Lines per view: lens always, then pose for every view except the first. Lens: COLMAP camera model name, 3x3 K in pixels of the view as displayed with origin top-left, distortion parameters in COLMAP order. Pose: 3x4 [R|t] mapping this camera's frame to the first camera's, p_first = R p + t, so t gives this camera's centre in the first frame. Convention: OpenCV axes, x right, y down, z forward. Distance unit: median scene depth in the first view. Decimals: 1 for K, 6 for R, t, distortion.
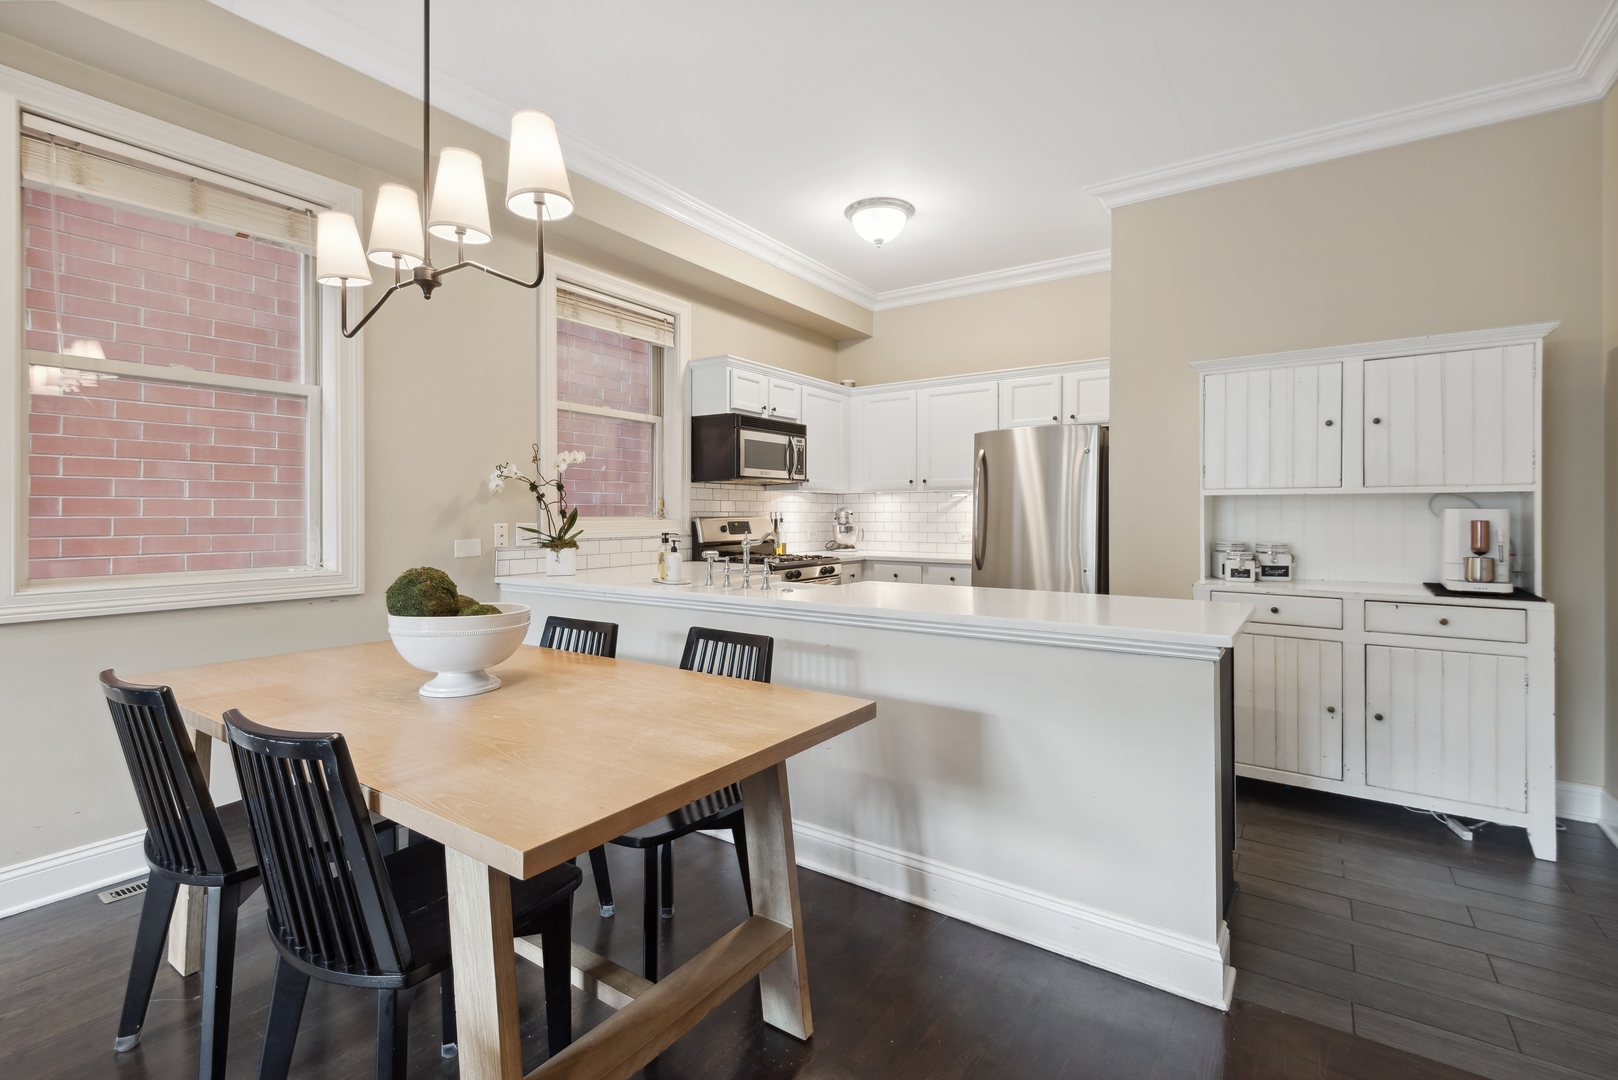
lens RADIAL K [[741.3, 0, 774.7], [0, 741.3, 515.9], [0, 0, 1]] dist [0.024374, -0.011394]
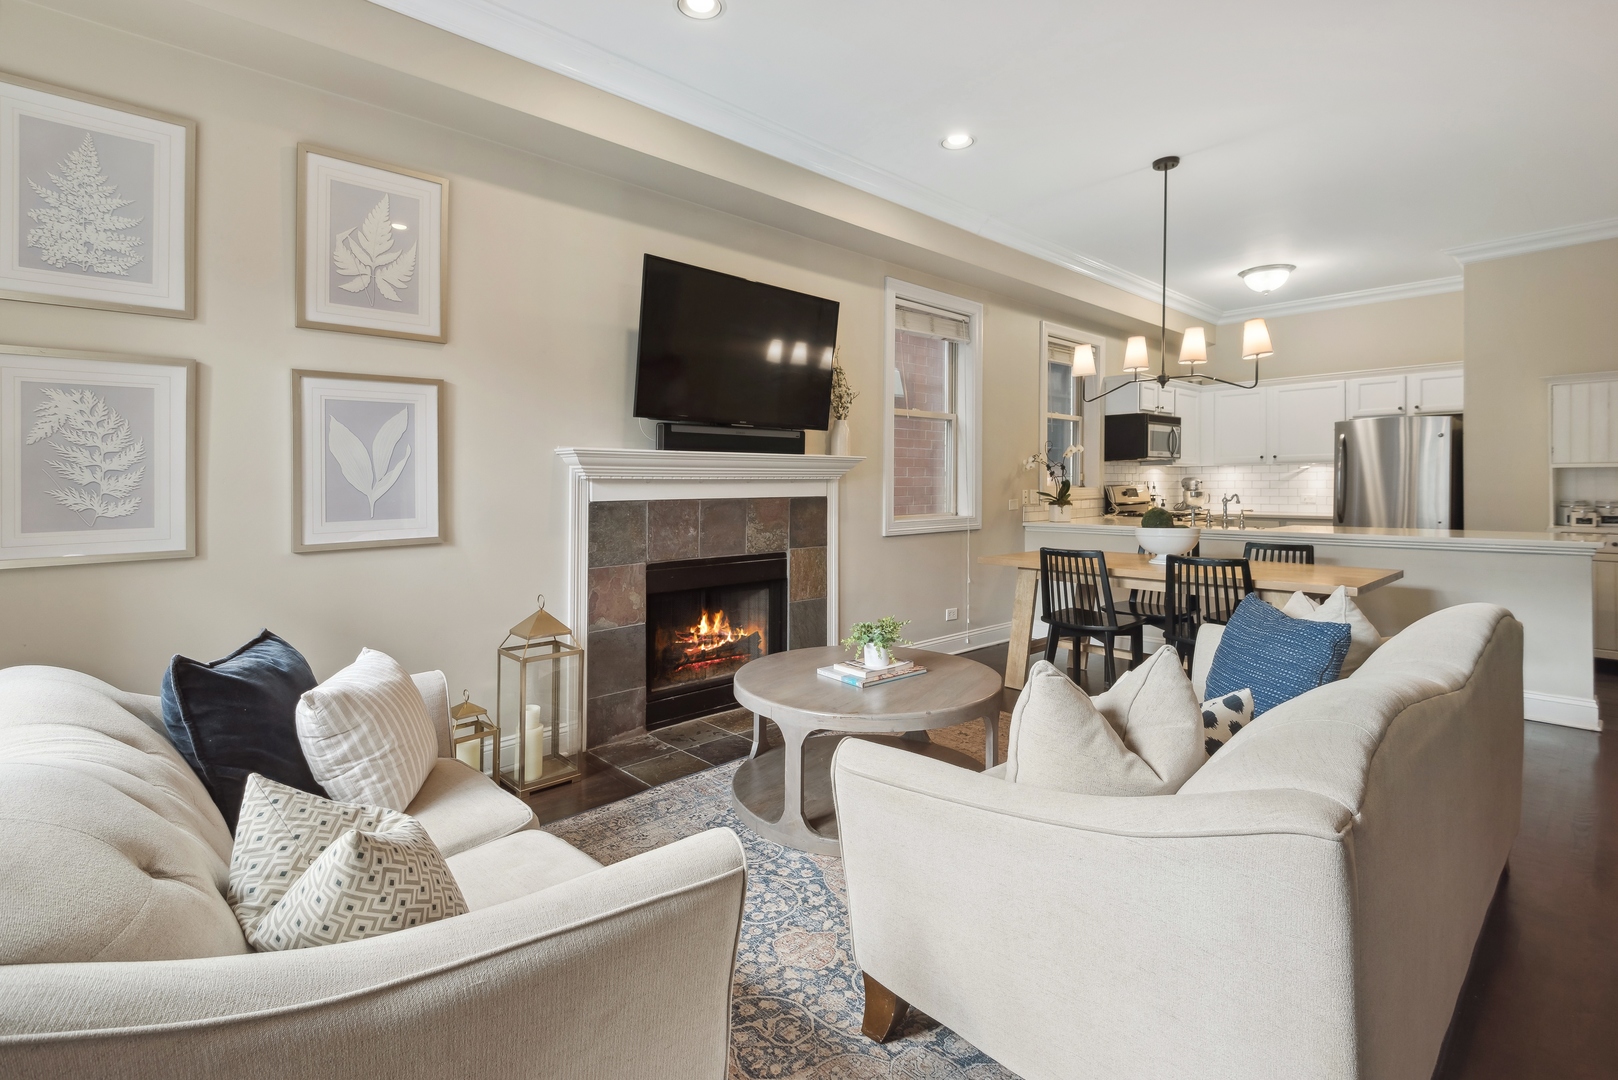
lens RADIAL K [[741.3, 0, 772.2], [0, 741.3, 480.1], [0, 0, 1]] dist [0.024374, -0.011394]
pose [[0.975073, -0.008228, -0.221732, -0.553226], [0.006771, 0.999950, -0.007330, -0.002572], [0.221781, 0.005646, 0.975080, -0.723883]]
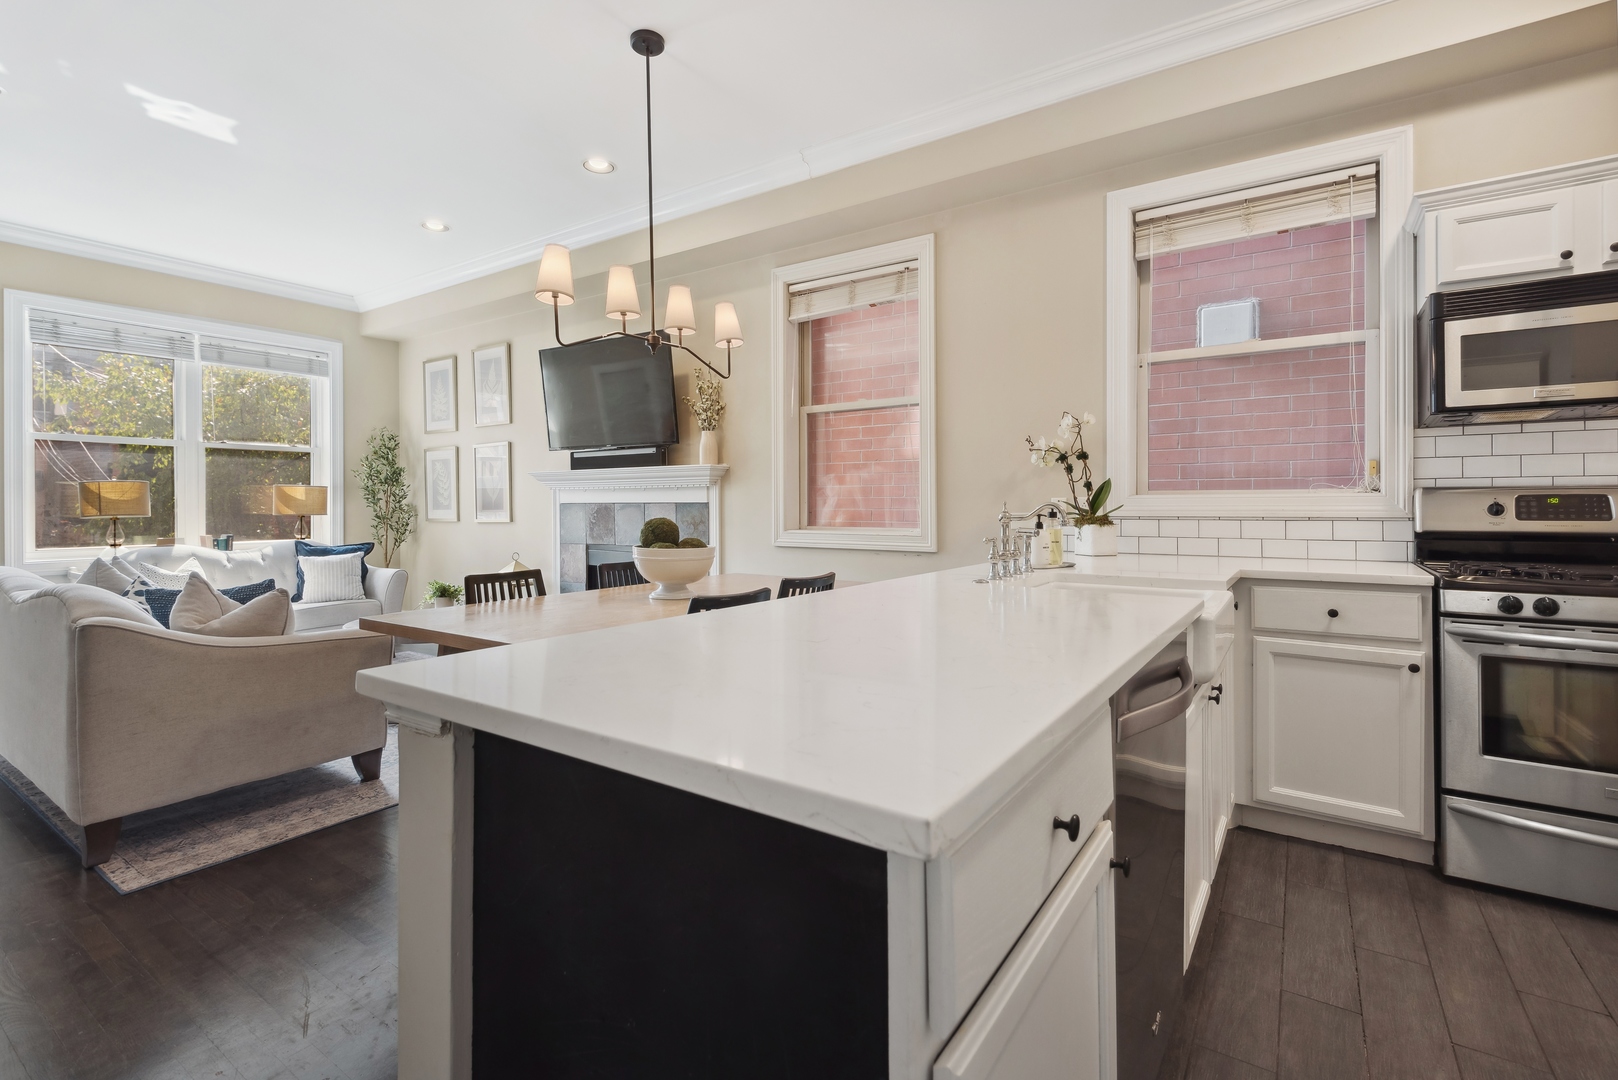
lens RADIAL K [[741.3, 0, 799.2], [0, 741.3, 499.7], [0, 0, 1]] dist [0.024374, -0.011394]
pose [[0.017769, -0.008165, -0.999809, 0.608621], [-0.001538, 0.999965, -0.008193, 0.021690], [0.999841, 0.001683, 0.017756, 0.653560]]
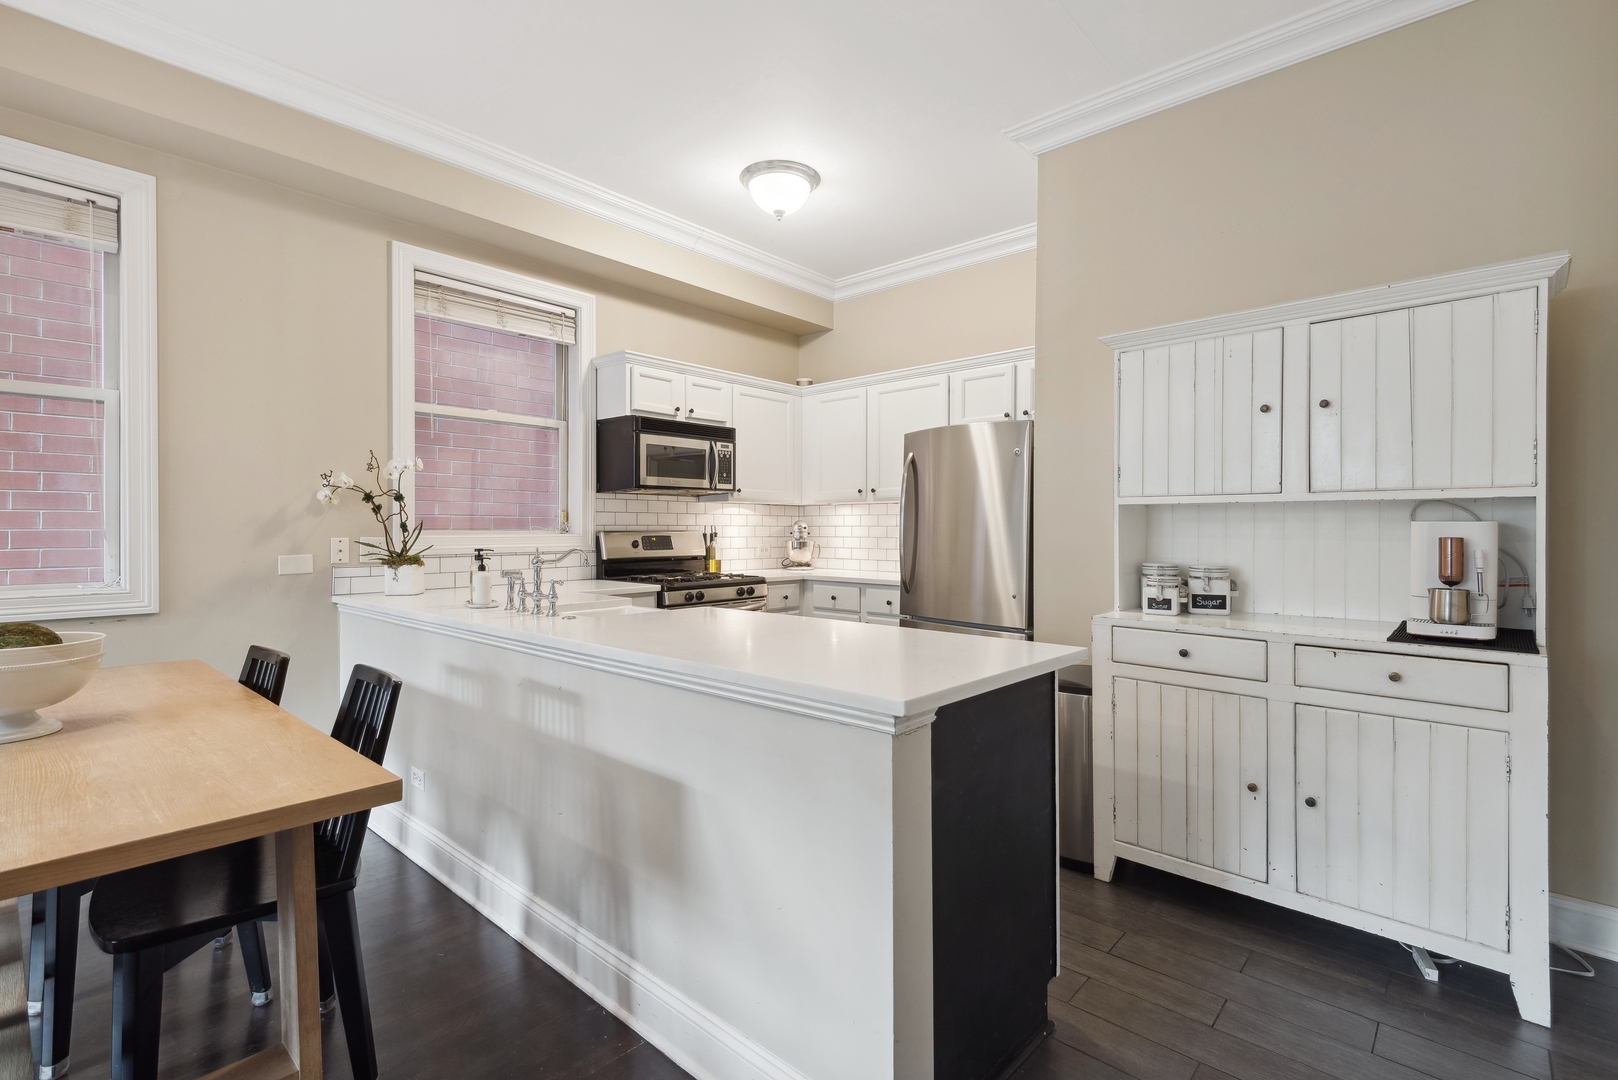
lens RADIAL K [[741.3, 0, 793.2], [0, 741.3, 534.8], [0, 0, 1]] dist [0.024374, -0.011394]
pose [[0.991356, 0.002649, -0.131171, 0.320593], [-0.001784, 0.999976, 0.006713, -0.000073], [0.131185, -0.006421, 0.991337, 0.162768]]
